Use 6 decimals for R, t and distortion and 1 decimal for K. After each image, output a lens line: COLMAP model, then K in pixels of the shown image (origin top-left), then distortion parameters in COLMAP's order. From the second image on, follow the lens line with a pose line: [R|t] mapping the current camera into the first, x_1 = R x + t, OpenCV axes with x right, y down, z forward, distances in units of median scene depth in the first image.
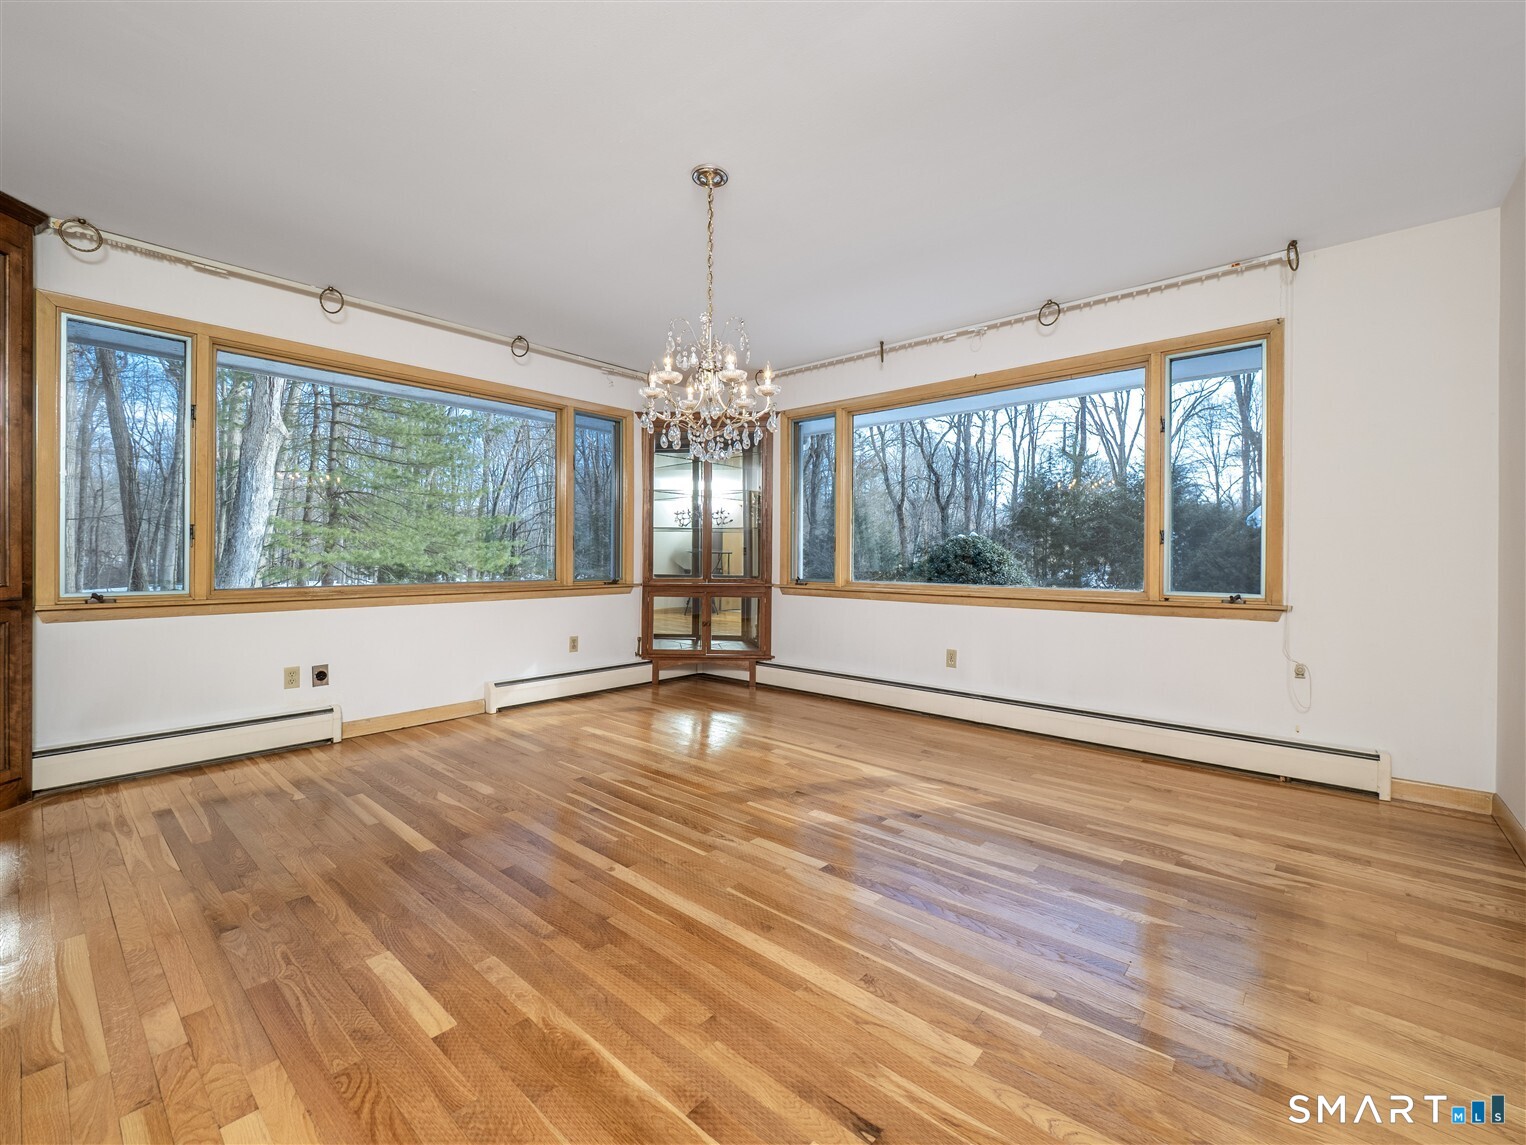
lens RADIAL K [[635.5, 0, 752.8], [0, 635.5, 571.9], [0, 0, 1]] dist [0.003816, -0.008201]
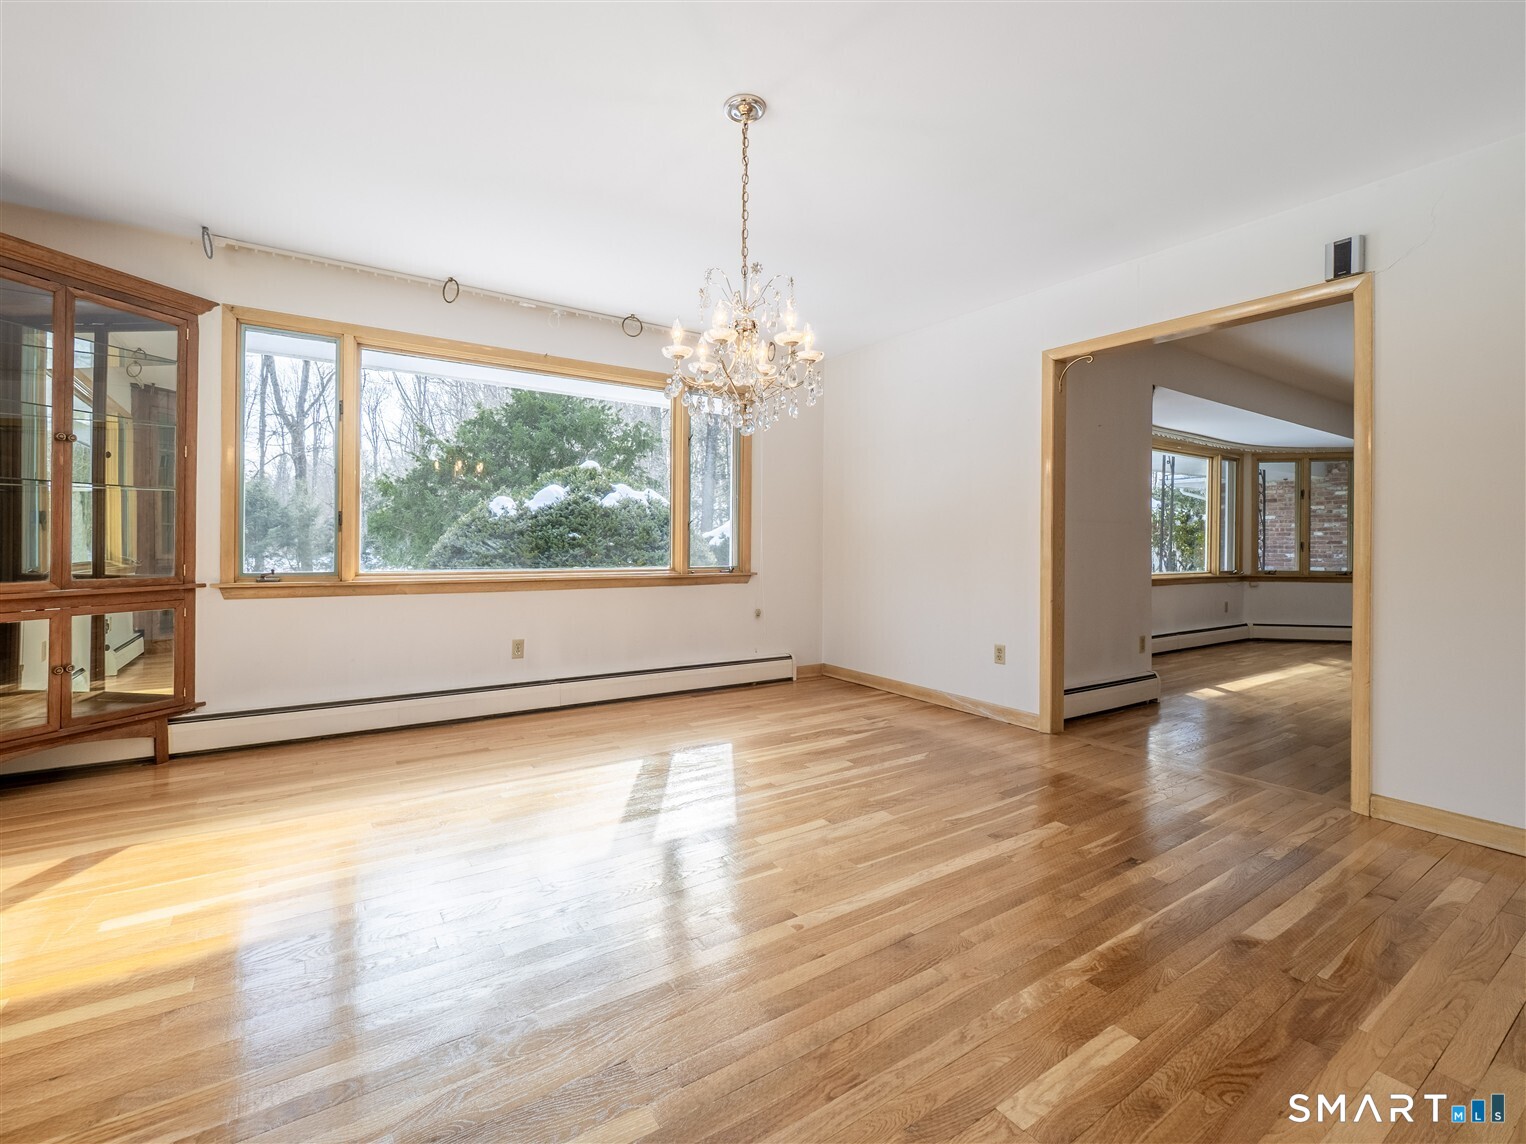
lens RADIAL K [[645.3, 0, 761.7], [0, 645.3, 554.9], [0, 0, 1]] dist [-0.001000, -0.009322]
pose [[0.296530, -0.020742, 0.954798, -0.943100], [0.020825, 0.999667, 0.015249, -0.016495], [-0.954796, 0.015362, 0.296864, 0.743451]]
